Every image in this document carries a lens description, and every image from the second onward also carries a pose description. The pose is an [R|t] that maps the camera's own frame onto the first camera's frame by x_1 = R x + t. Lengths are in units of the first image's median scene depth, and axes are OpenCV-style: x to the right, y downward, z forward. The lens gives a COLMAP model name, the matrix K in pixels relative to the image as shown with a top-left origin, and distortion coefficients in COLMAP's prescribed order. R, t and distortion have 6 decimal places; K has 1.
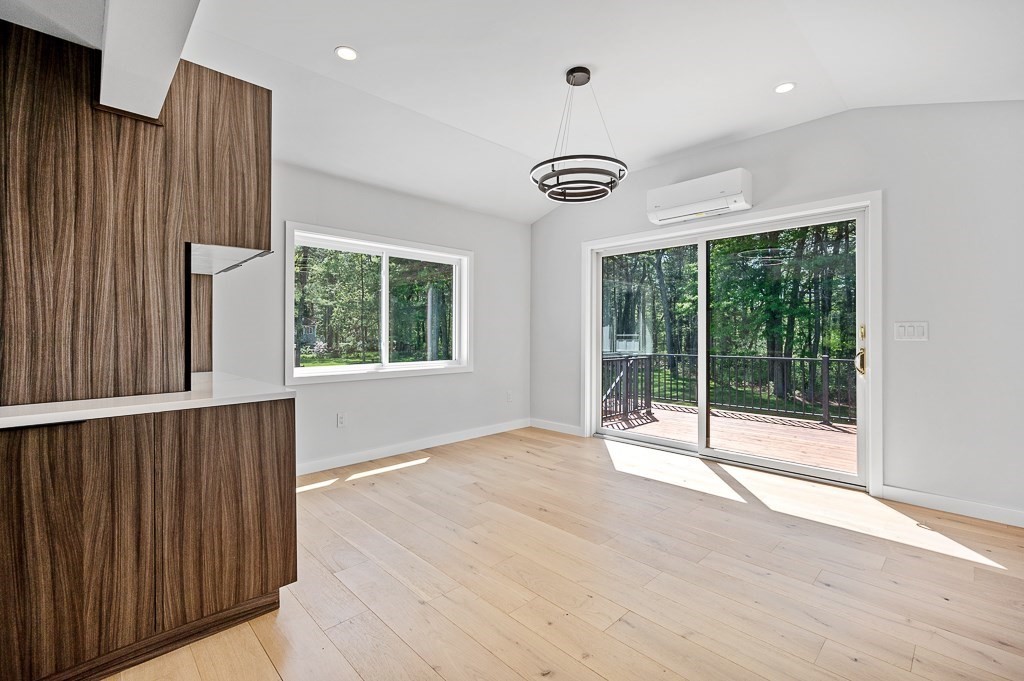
lens RADIAL K [[452.6, 0, 512.4], [0, 452.6, 333.8], [0, 0, 1]] dist [0.000430, 0.000014]
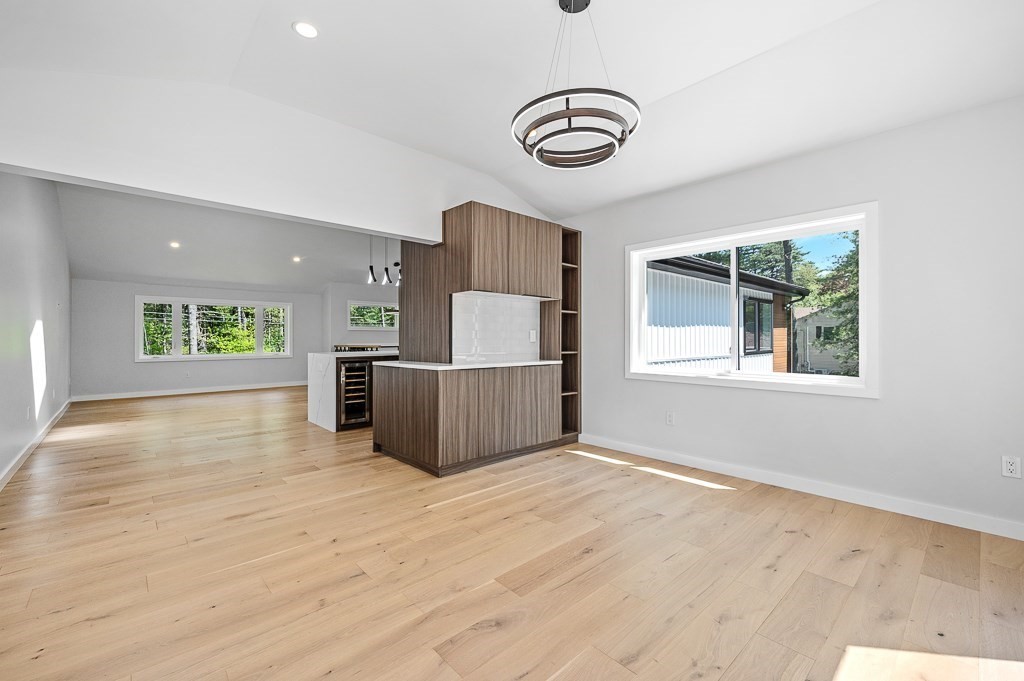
lens RADIAL K [[426.4, 0, 508.0], [0, 426.4, 335.9], [0, 0, 1]] dist [0.003070, 0.000305]
pose [[-0.028361, -0.000465, -0.999598, 0.679831], [-0.000315, 1.000000, -0.000456, -0.001492], [0.999598, 0.000302, -0.028361, 0.702423]]
